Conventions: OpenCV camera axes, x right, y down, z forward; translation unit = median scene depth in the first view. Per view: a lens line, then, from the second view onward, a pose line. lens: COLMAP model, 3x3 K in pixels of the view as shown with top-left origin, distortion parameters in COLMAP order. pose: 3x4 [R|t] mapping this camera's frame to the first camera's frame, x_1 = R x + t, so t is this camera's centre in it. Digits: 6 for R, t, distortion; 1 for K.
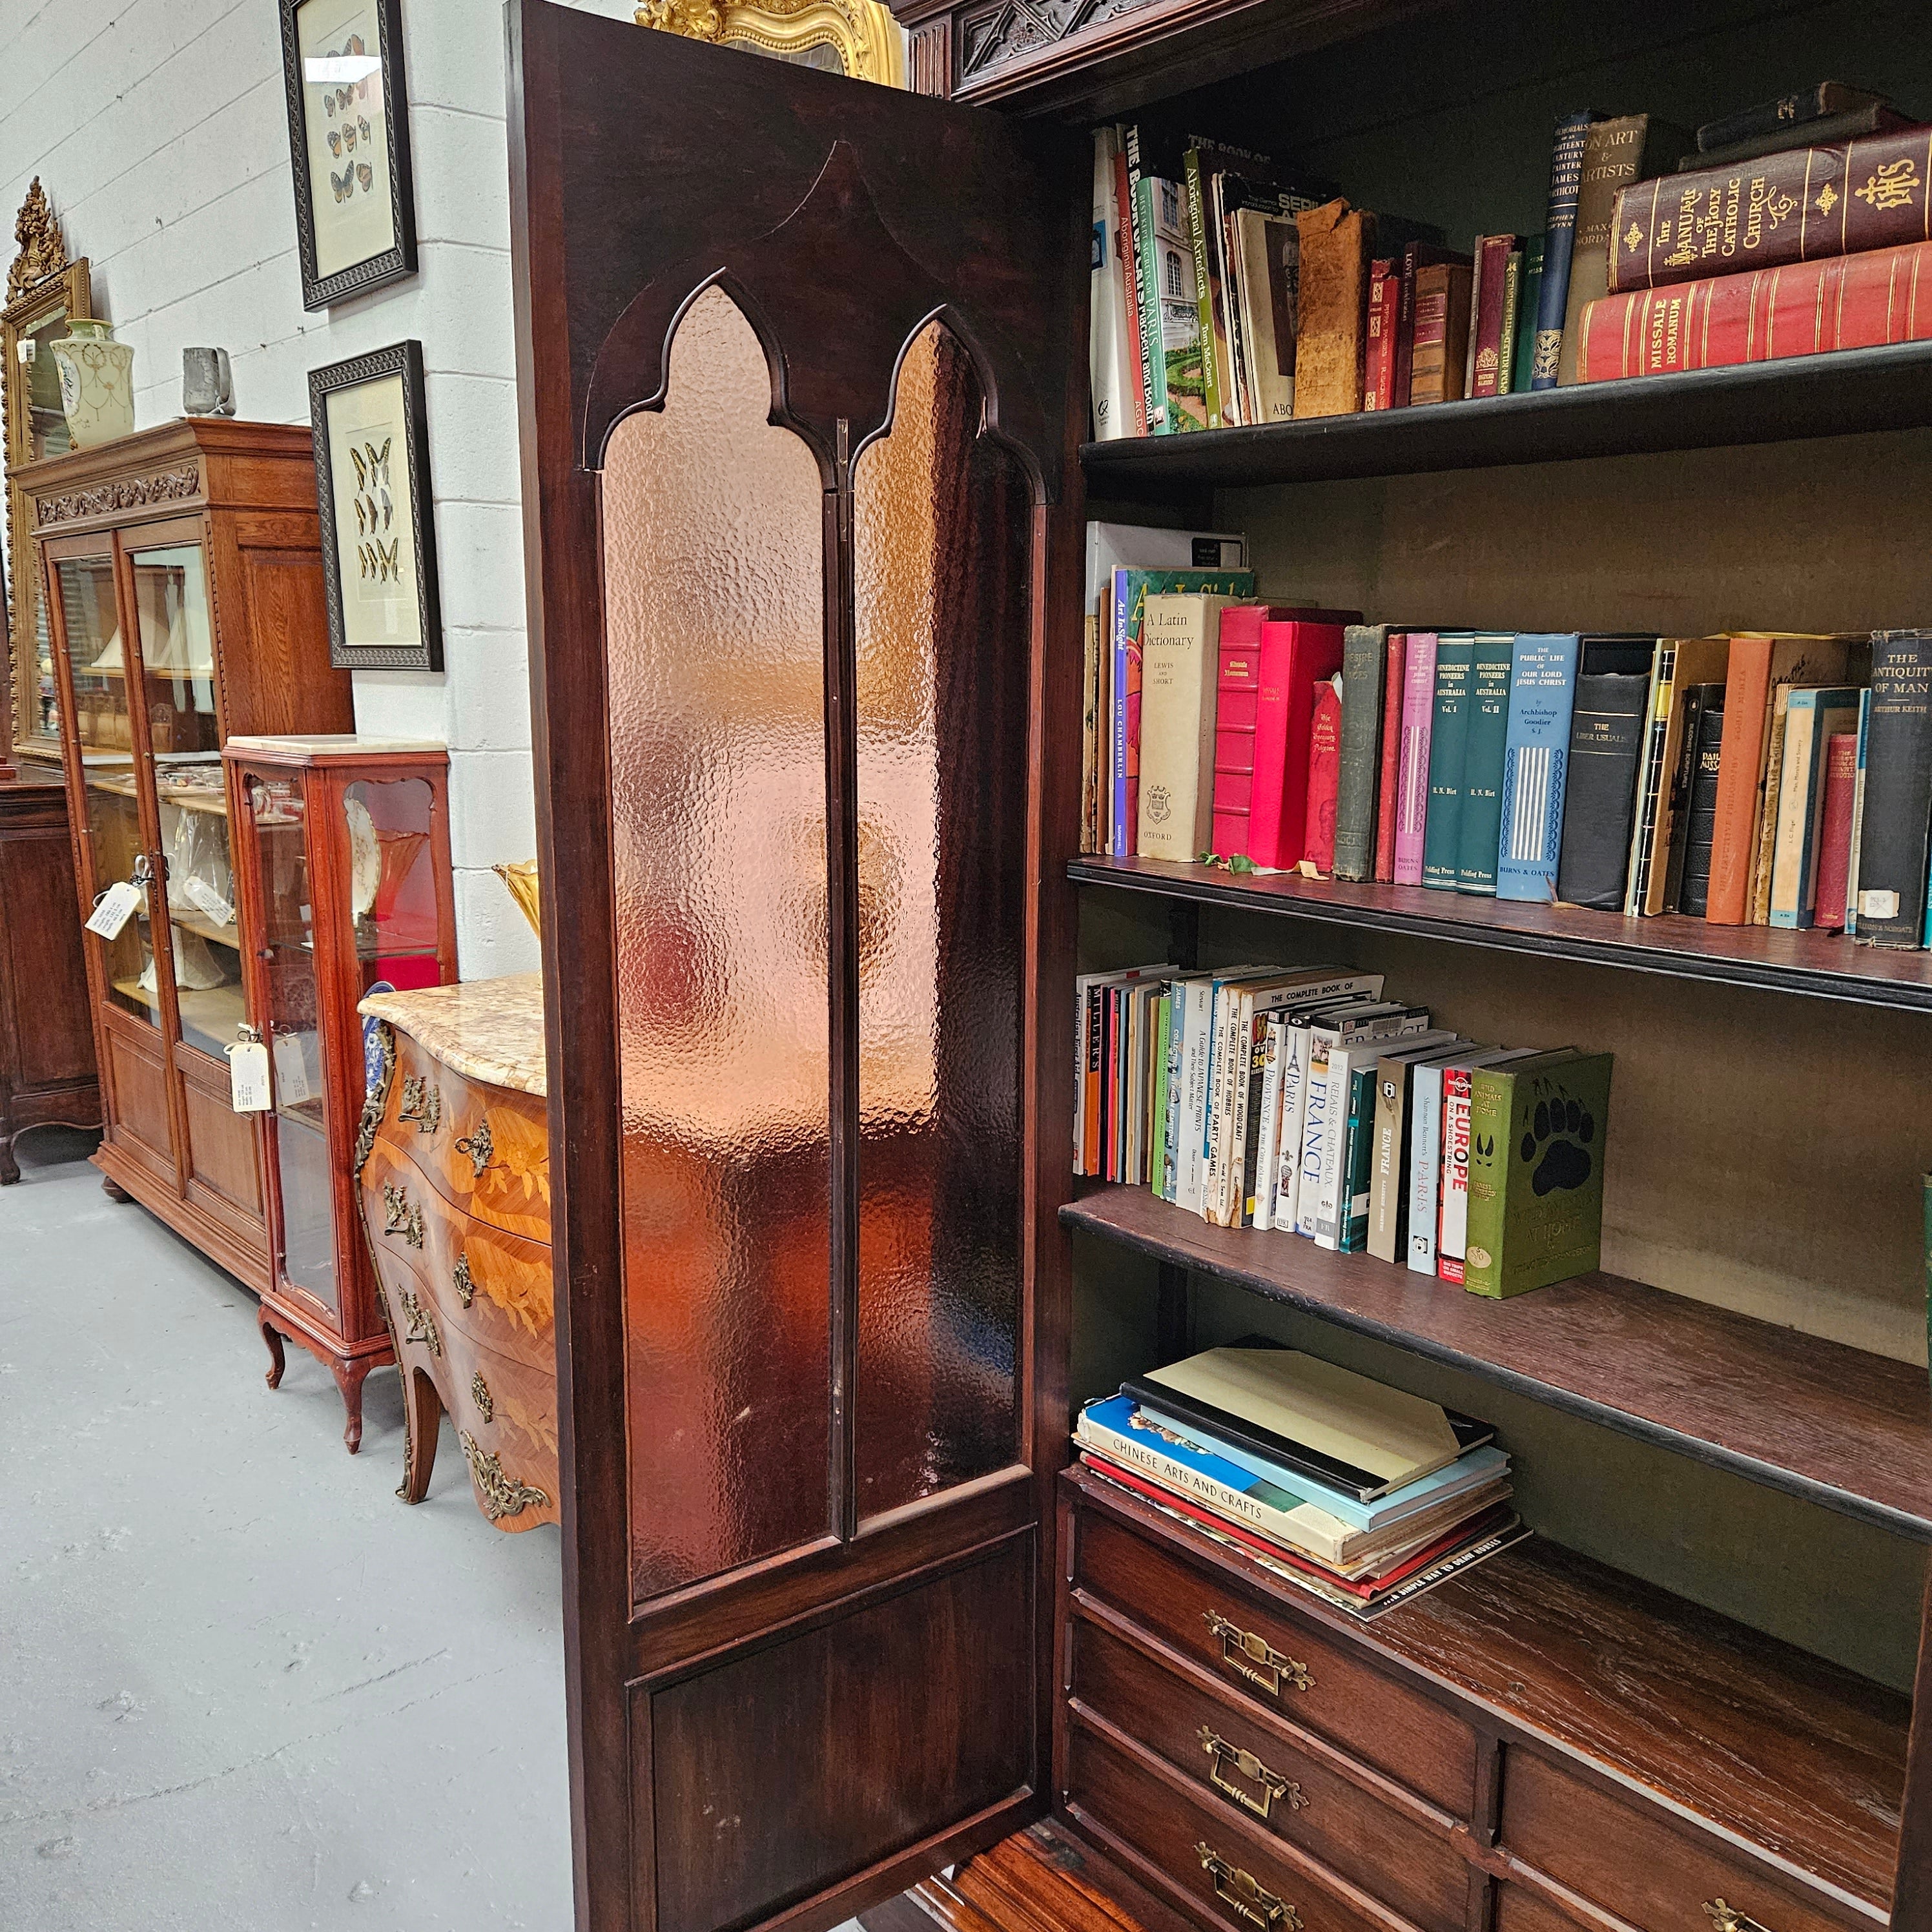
lens RADIAL K [[1727.2, 0, 941.1], [0, 1727.2, 966.9], [0, 0, 1]] dist [0.081353, -0.082844]
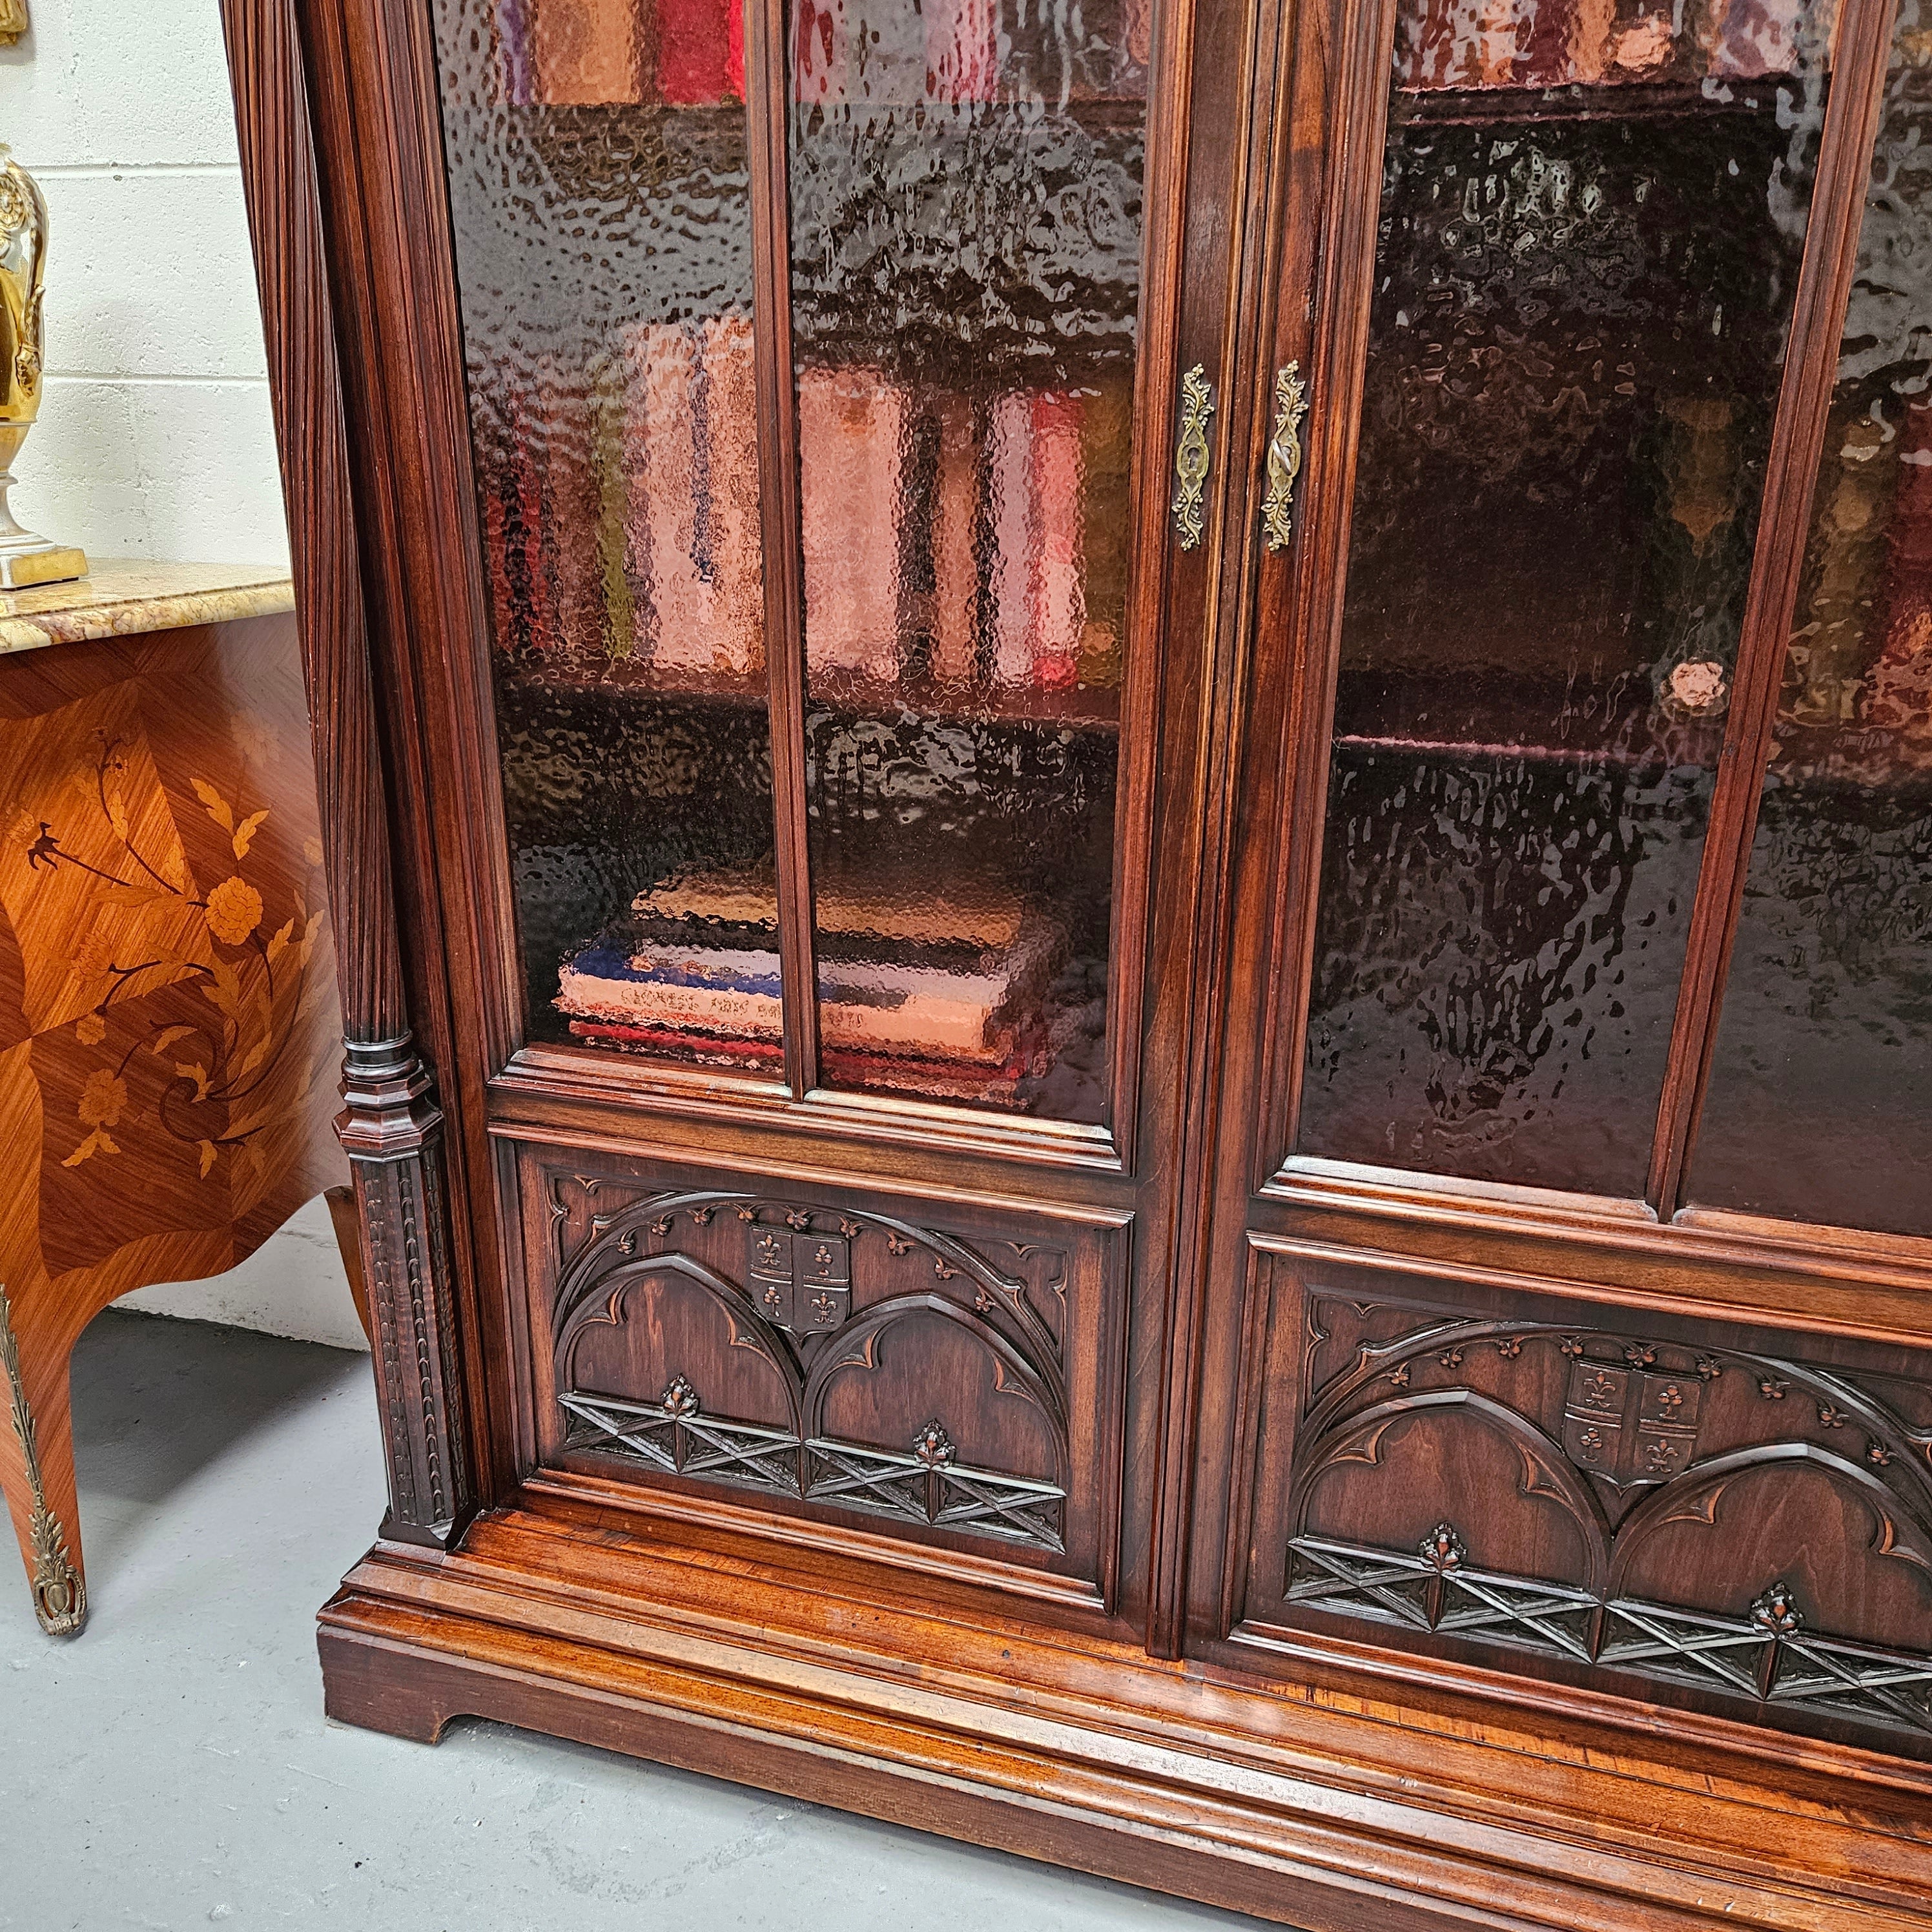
lens RADIAL K [[1727.2, 0, 939.6], [0, 1727.2, 967.1], [0, 0, 1]] dist [0.081353, -0.082844]
pose [[0.836631, -0.191669, 0.513139, -0.183935], [0.099074, 0.974282, 0.202385, 0.143397], [-0.538733, -0.118483, 0.834104, 0.356452]]
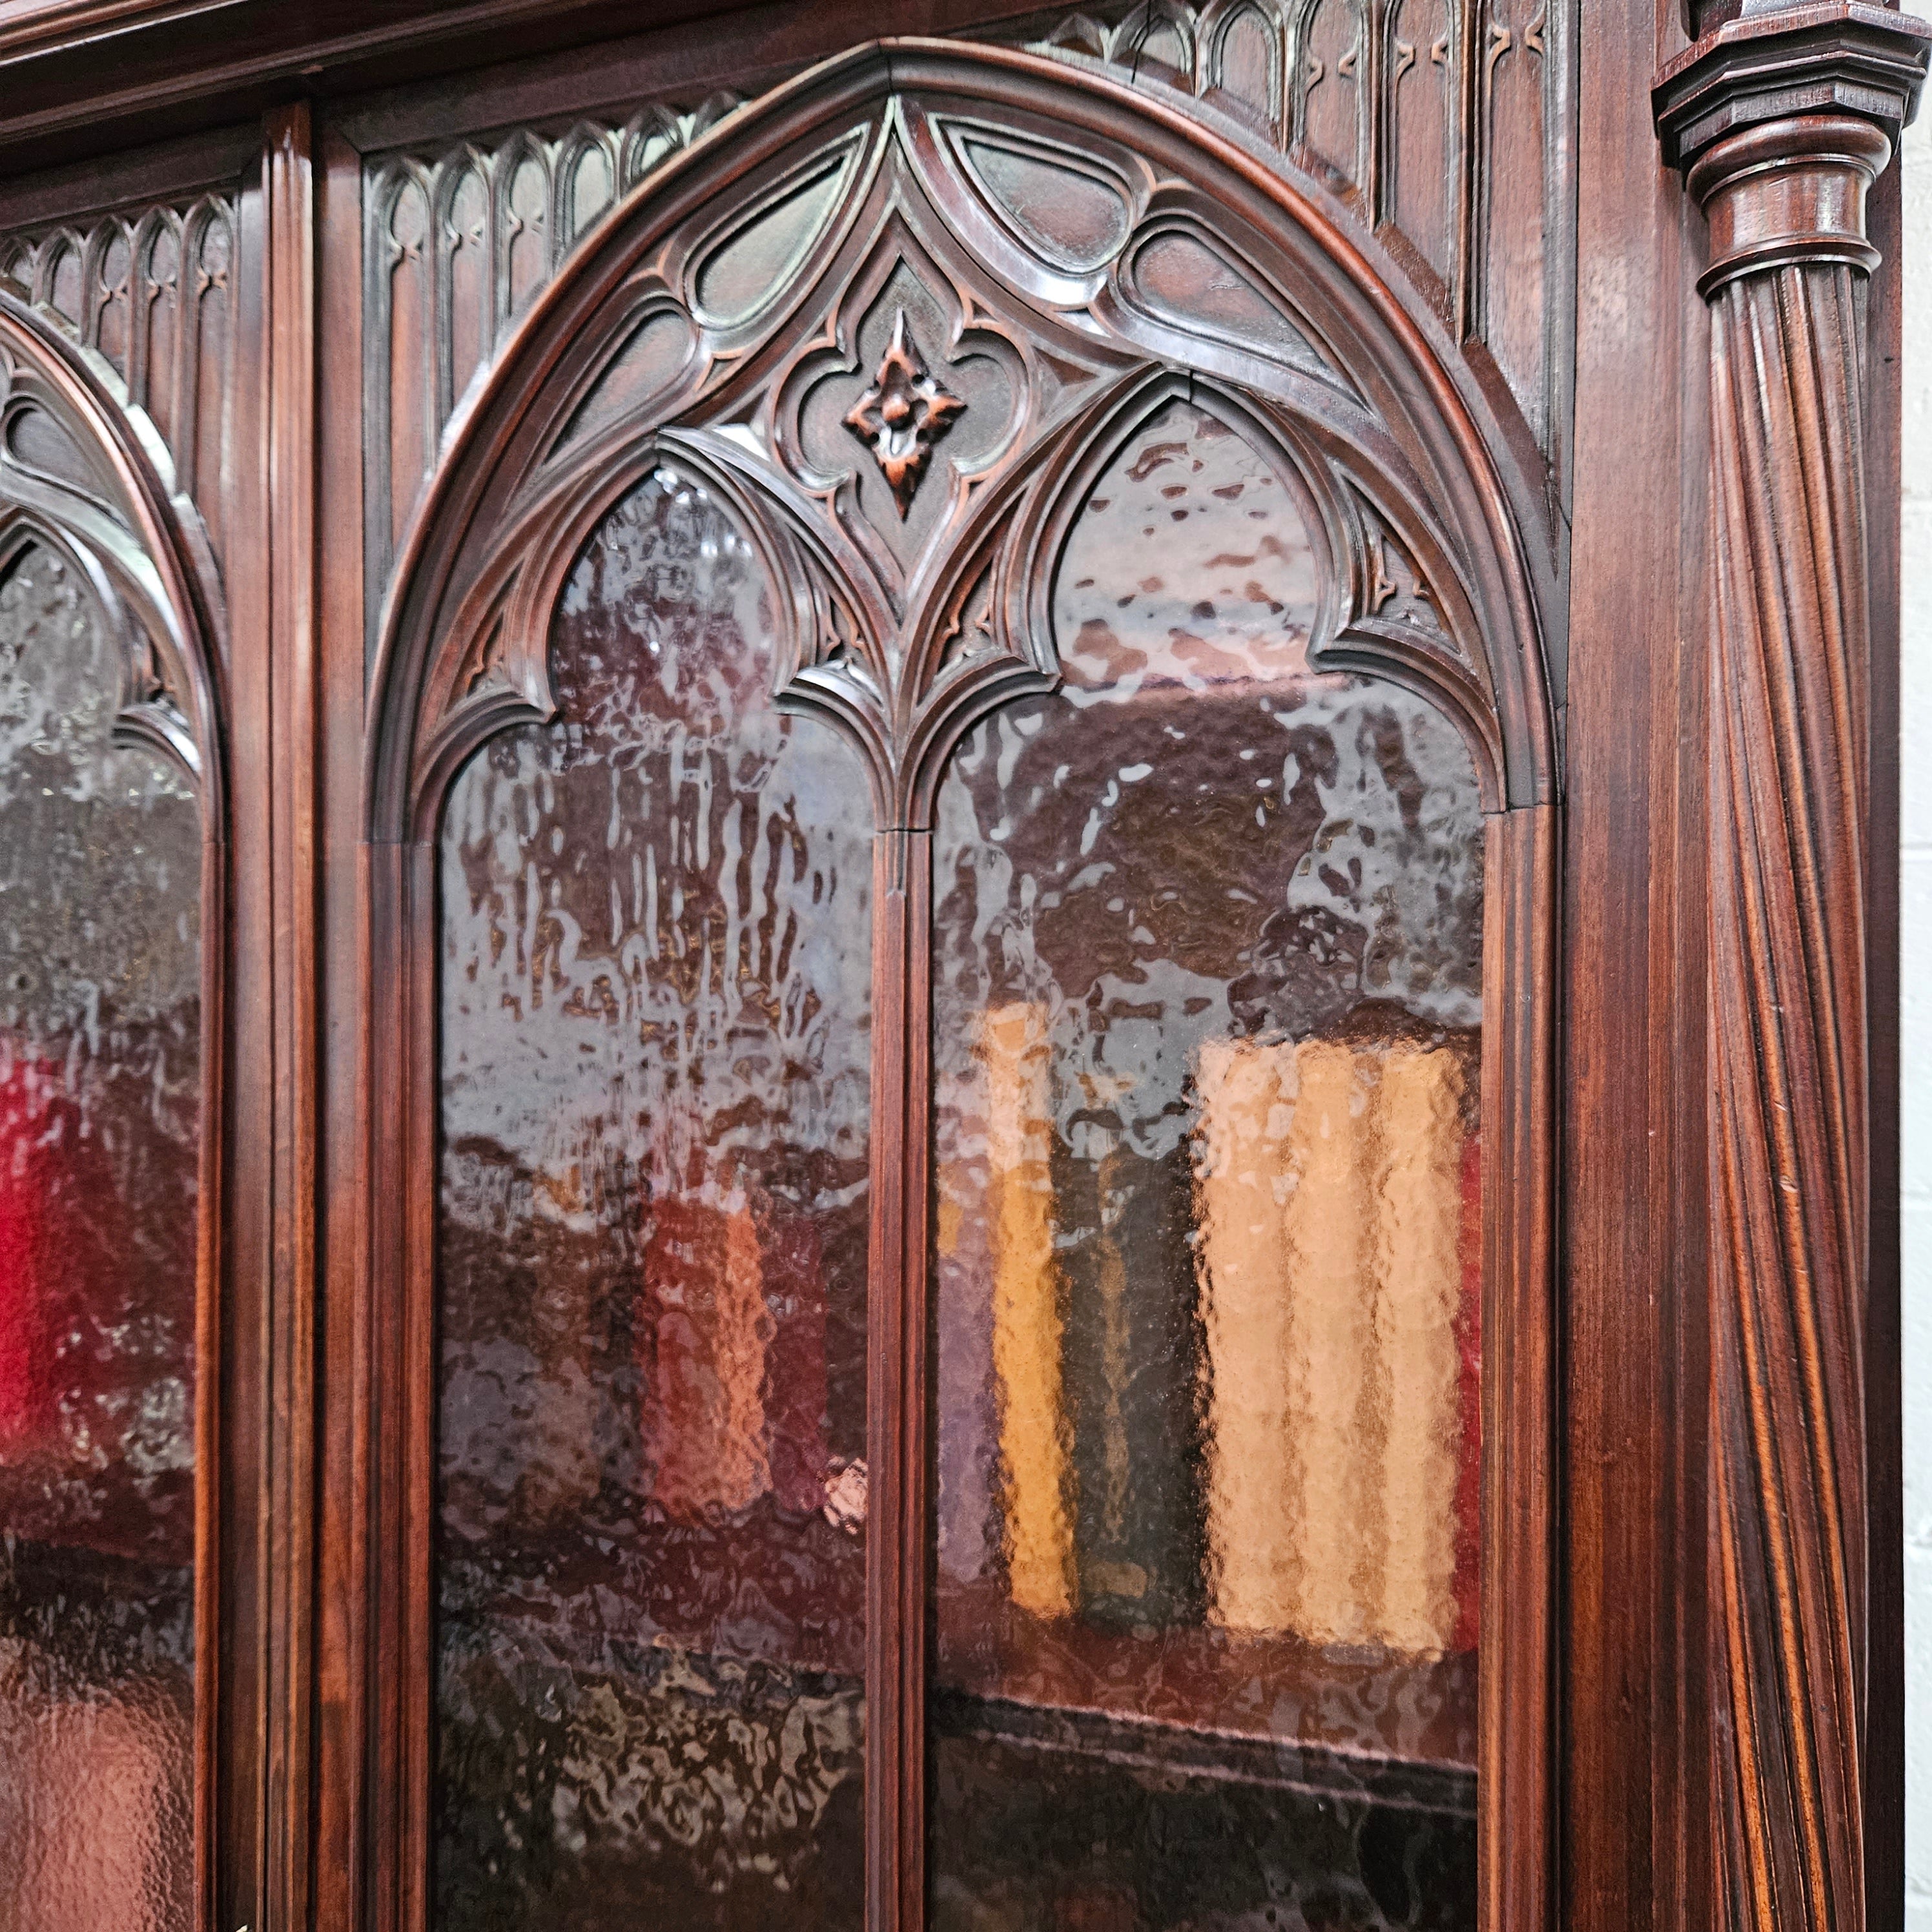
lens RADIAL K [[1727.2, 0, 979.6], [0, 1727.2, 975.6], [0, 0, 1]] dist [0.081353, -0.082844]
pose [[0.878240, 0.000322, 0.478220, 0.199512], [0.086453, 0.983416, -0.159430, -0.097480], [-0.470341, 0.181362, 0.863648, 0.277603]]
